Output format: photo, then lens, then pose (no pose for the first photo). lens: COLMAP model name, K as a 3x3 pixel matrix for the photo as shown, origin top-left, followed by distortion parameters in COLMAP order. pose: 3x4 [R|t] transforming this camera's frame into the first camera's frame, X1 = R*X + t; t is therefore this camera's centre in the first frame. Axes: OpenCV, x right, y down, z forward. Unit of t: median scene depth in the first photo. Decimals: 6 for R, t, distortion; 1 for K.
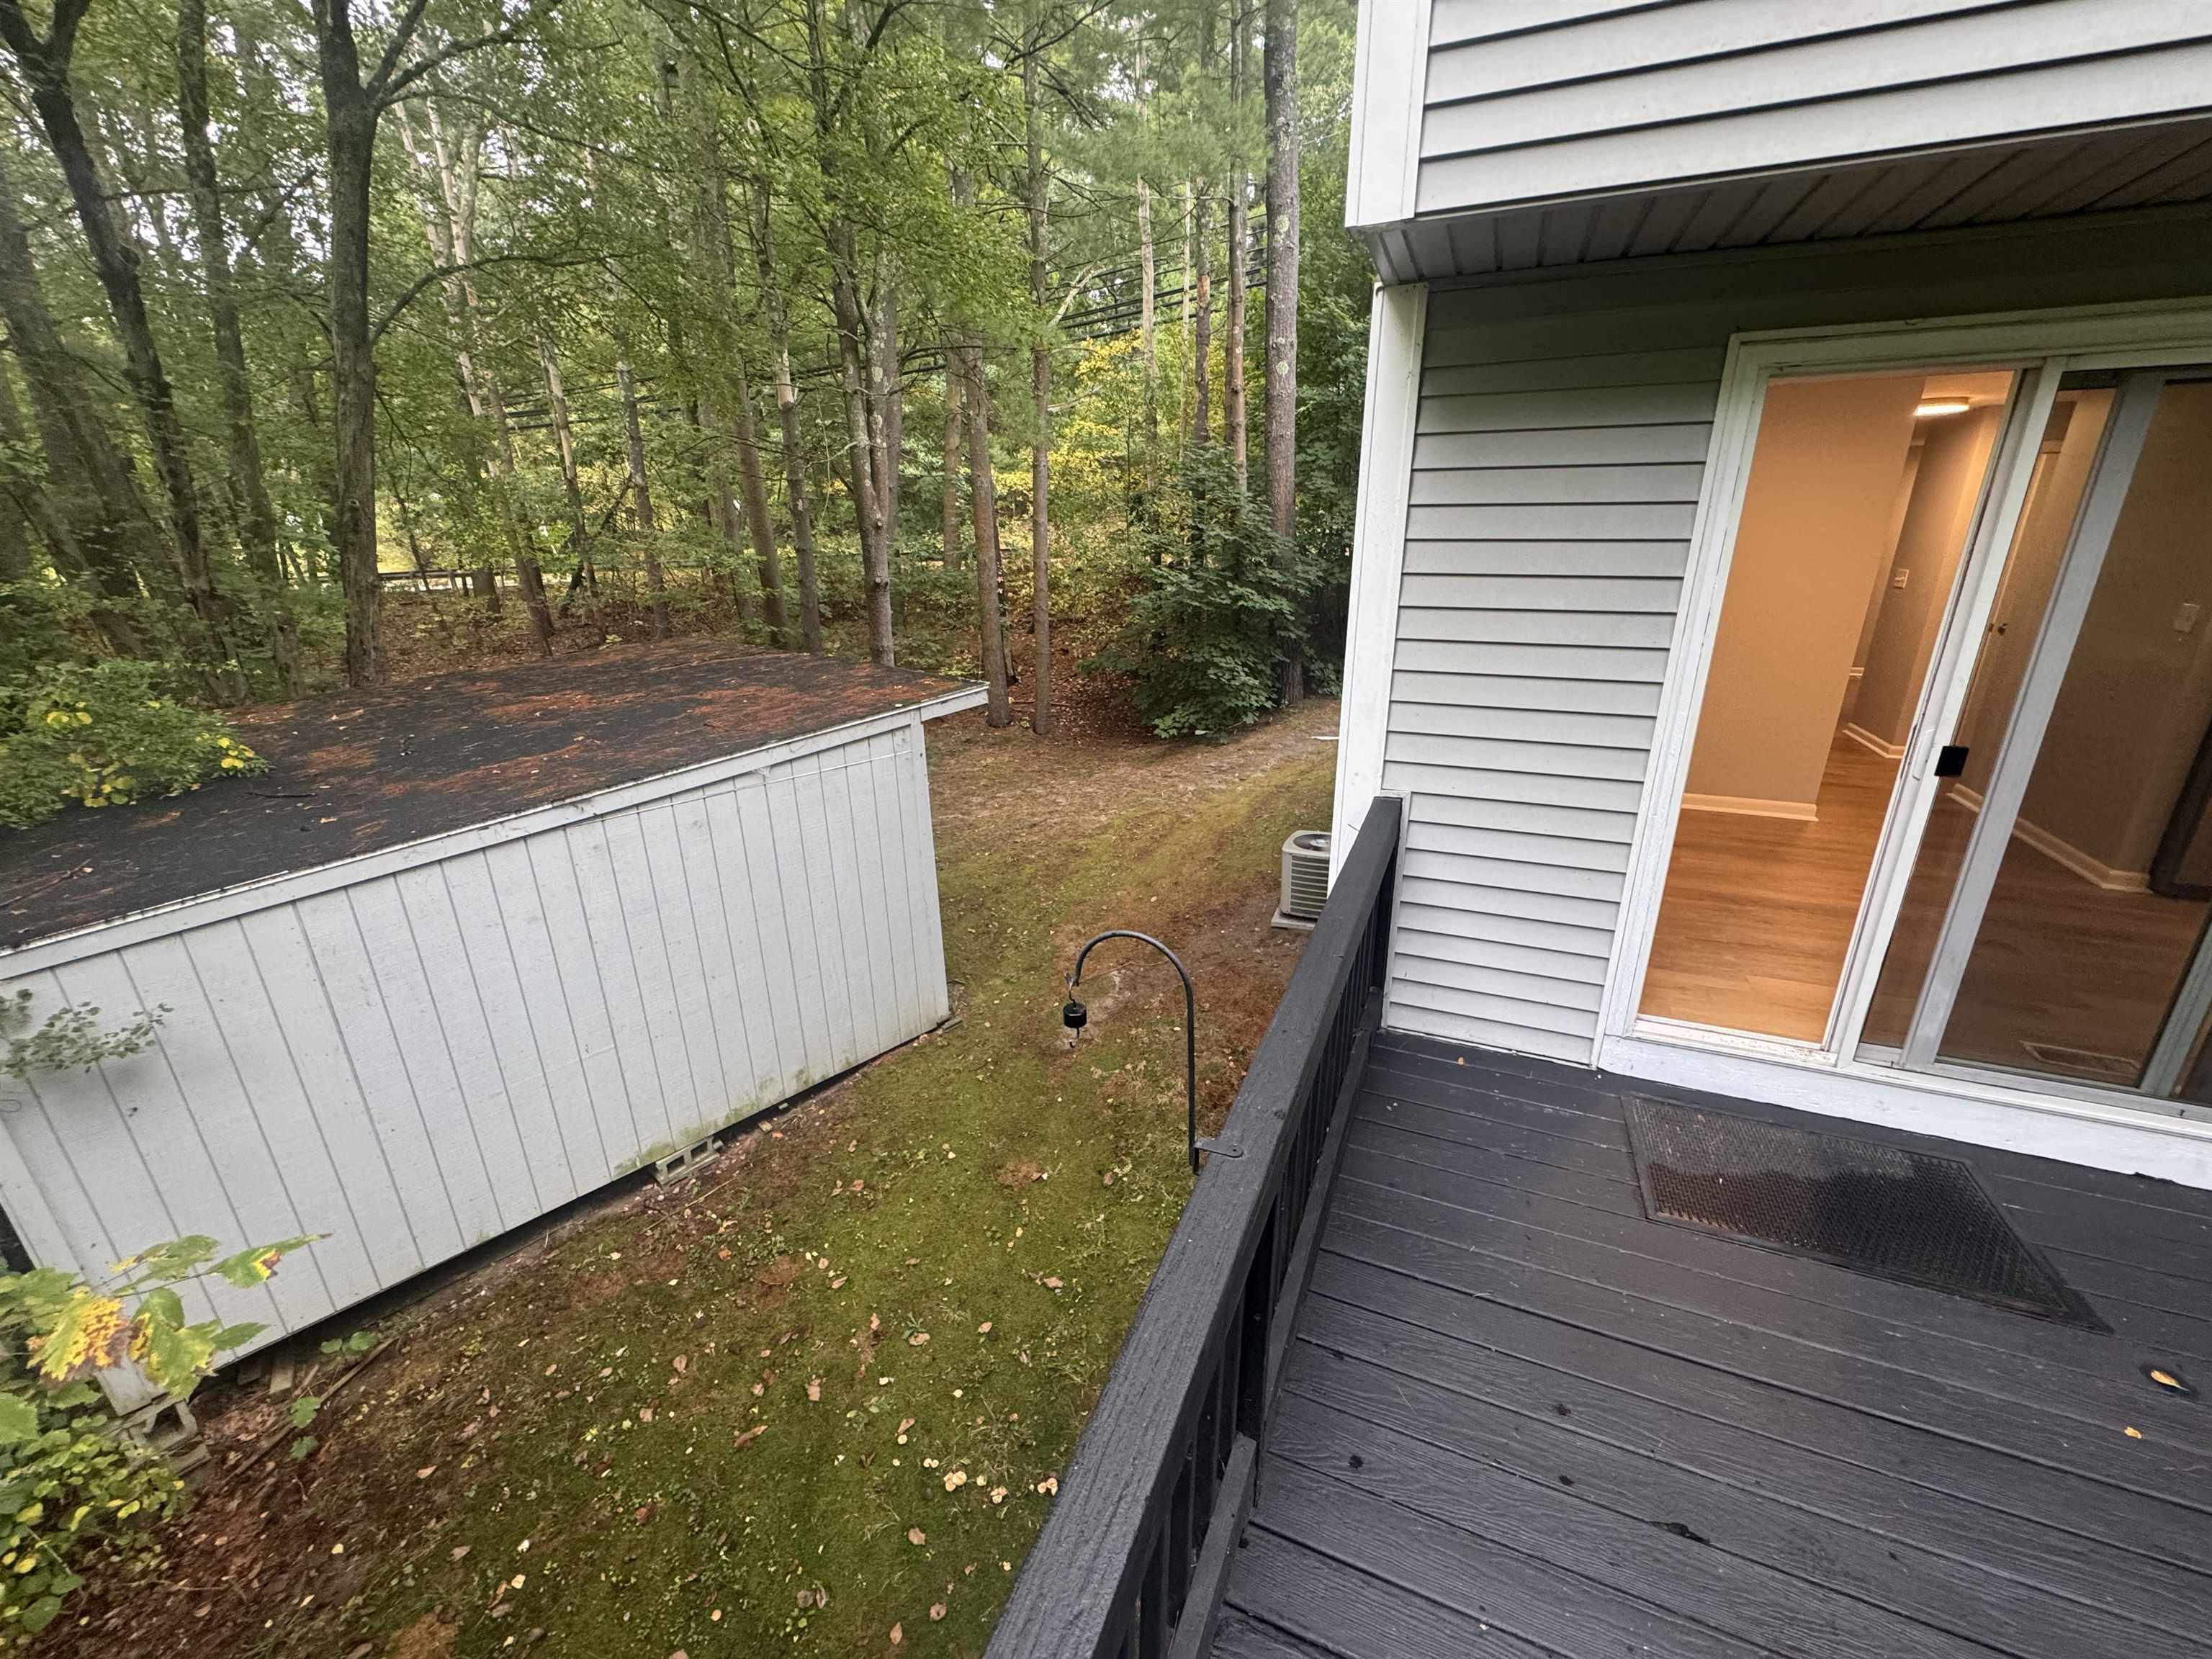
lens RADIAL K [[883.1, 0, 1111.7], [0, 883.1, 825.7], [0, 0, 1]] dist [0.013372, -0.000004]
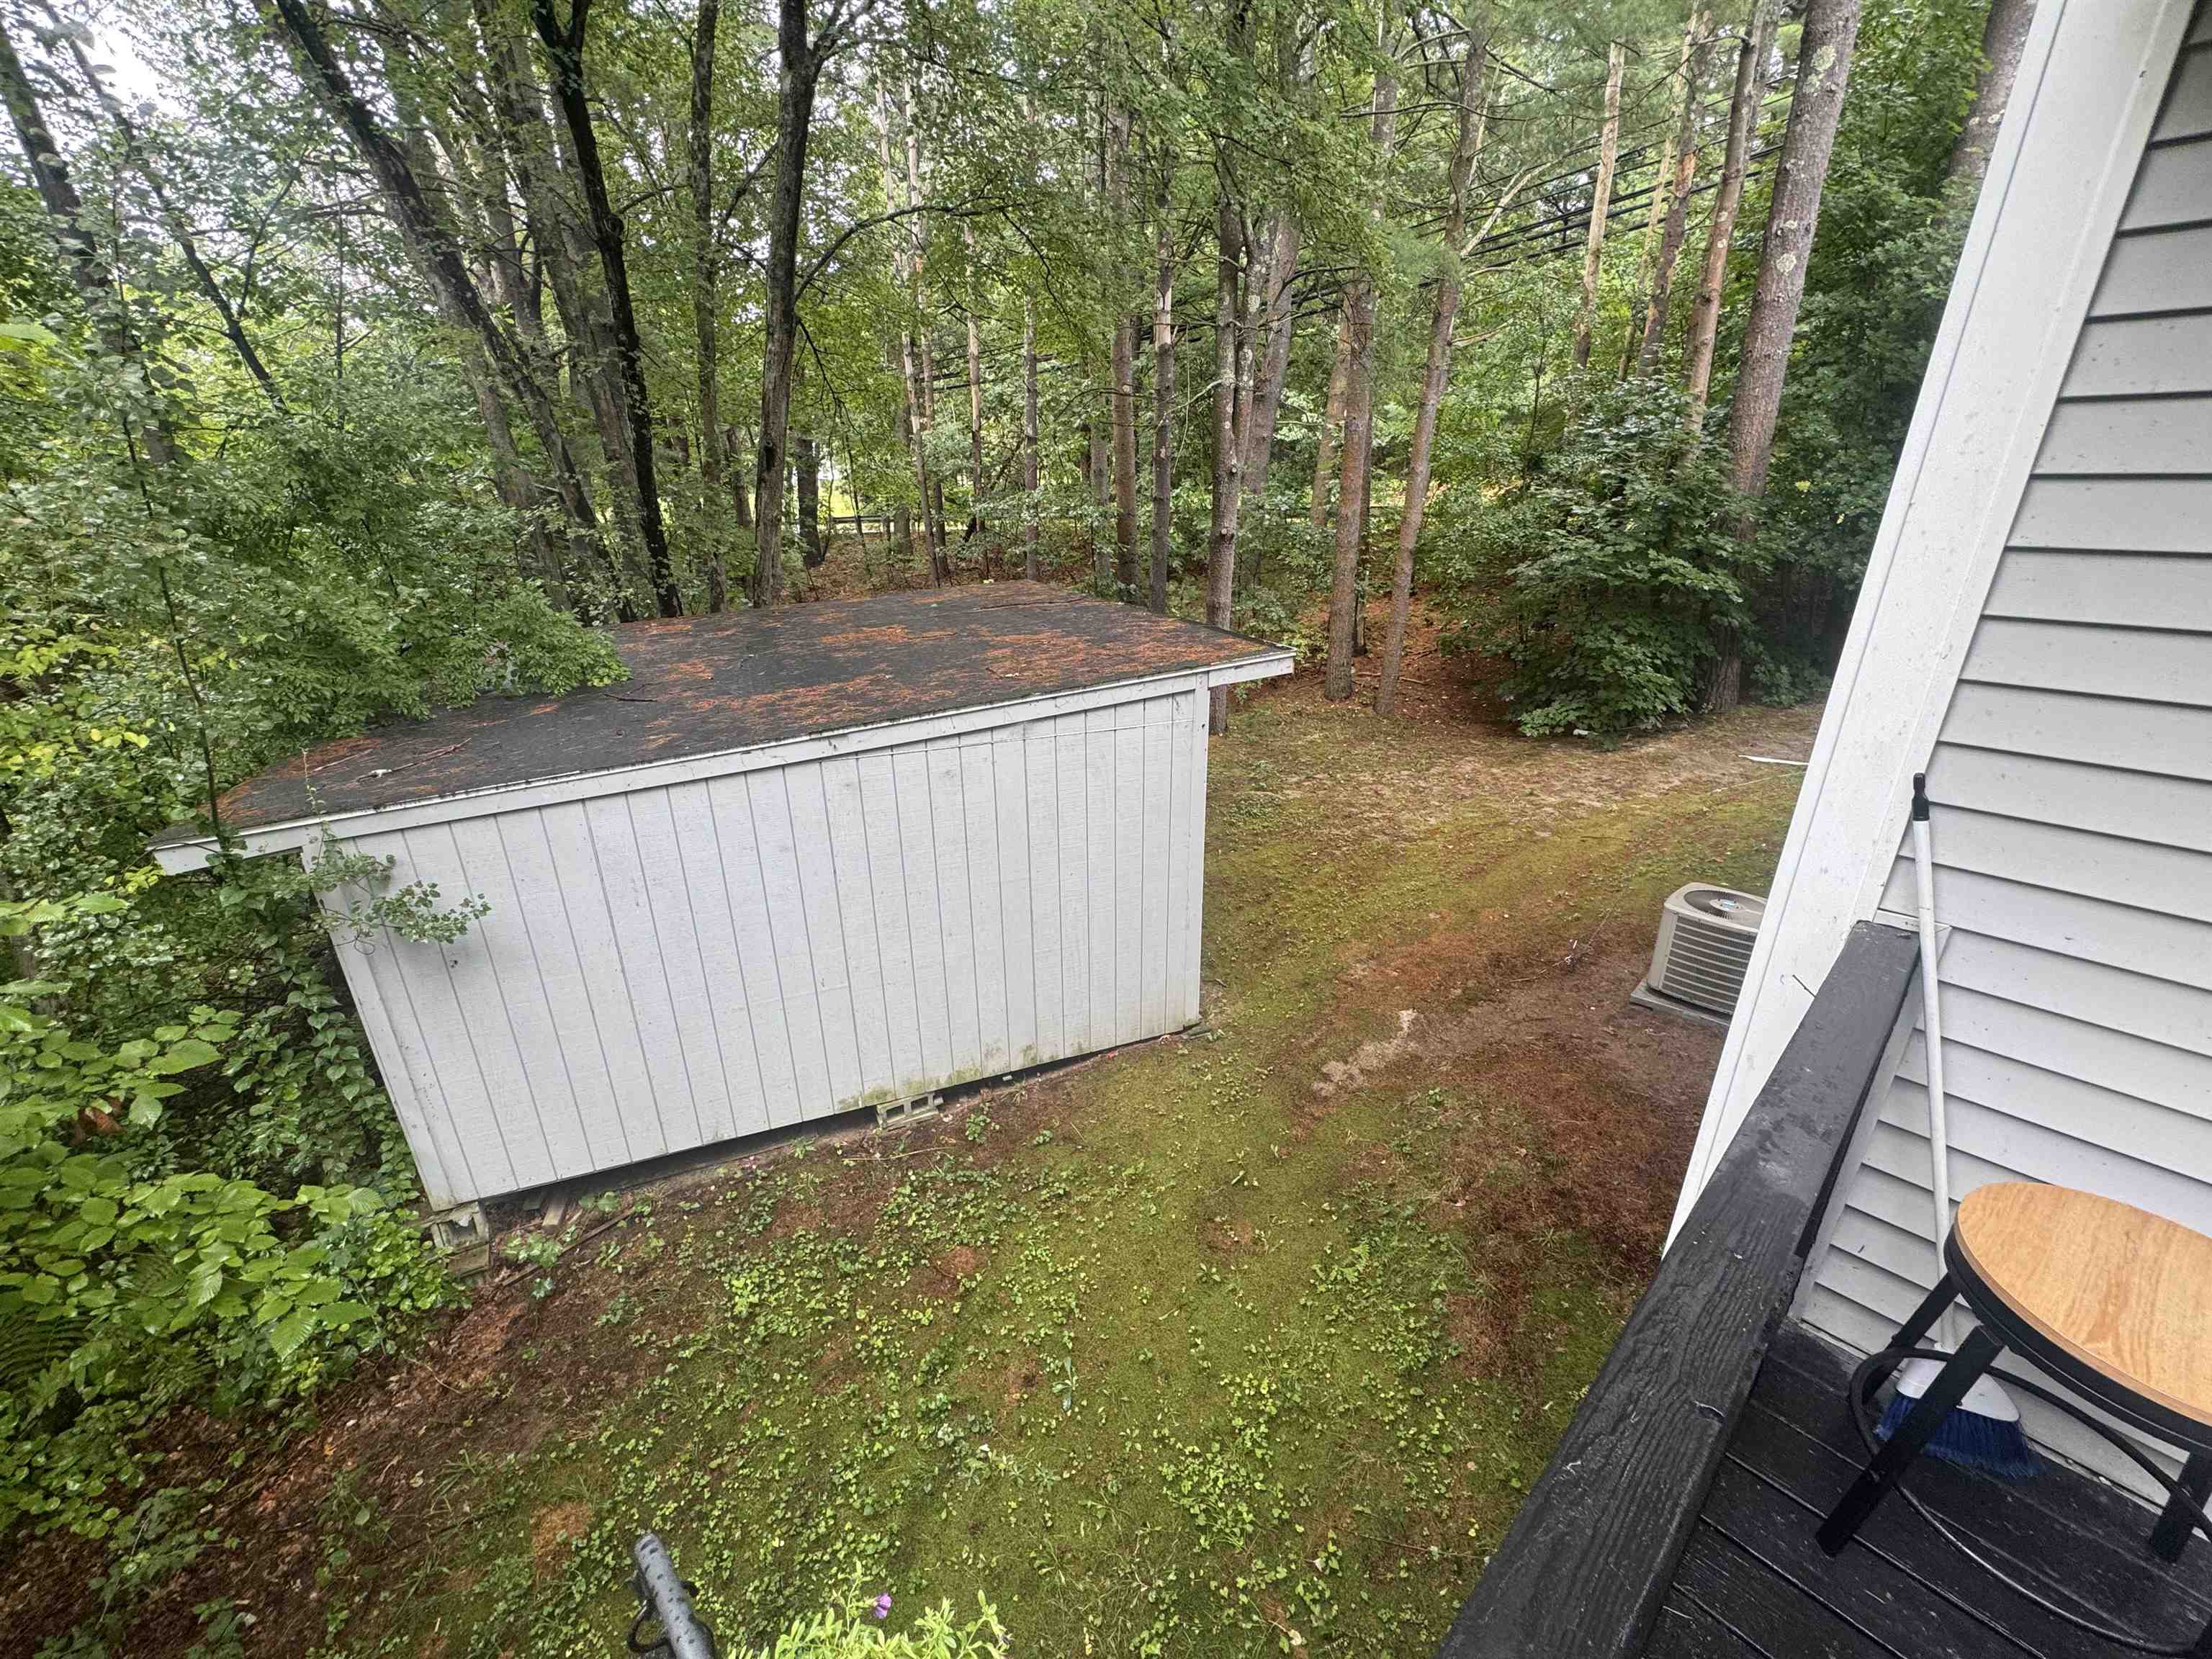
lens RADIAL K [[878.0, 0, 1106.0], [0, 878.0, 829.5], [0, 0, 1]] dist [-0.002576, 0.000301]
pose [[0.915146, 0.158852, -0.370505, 0.033310], [-0.142437, 0.987222, 0.071445, -0.030182], [0.377120, -0.012609, 0.926079, 0.180778]]
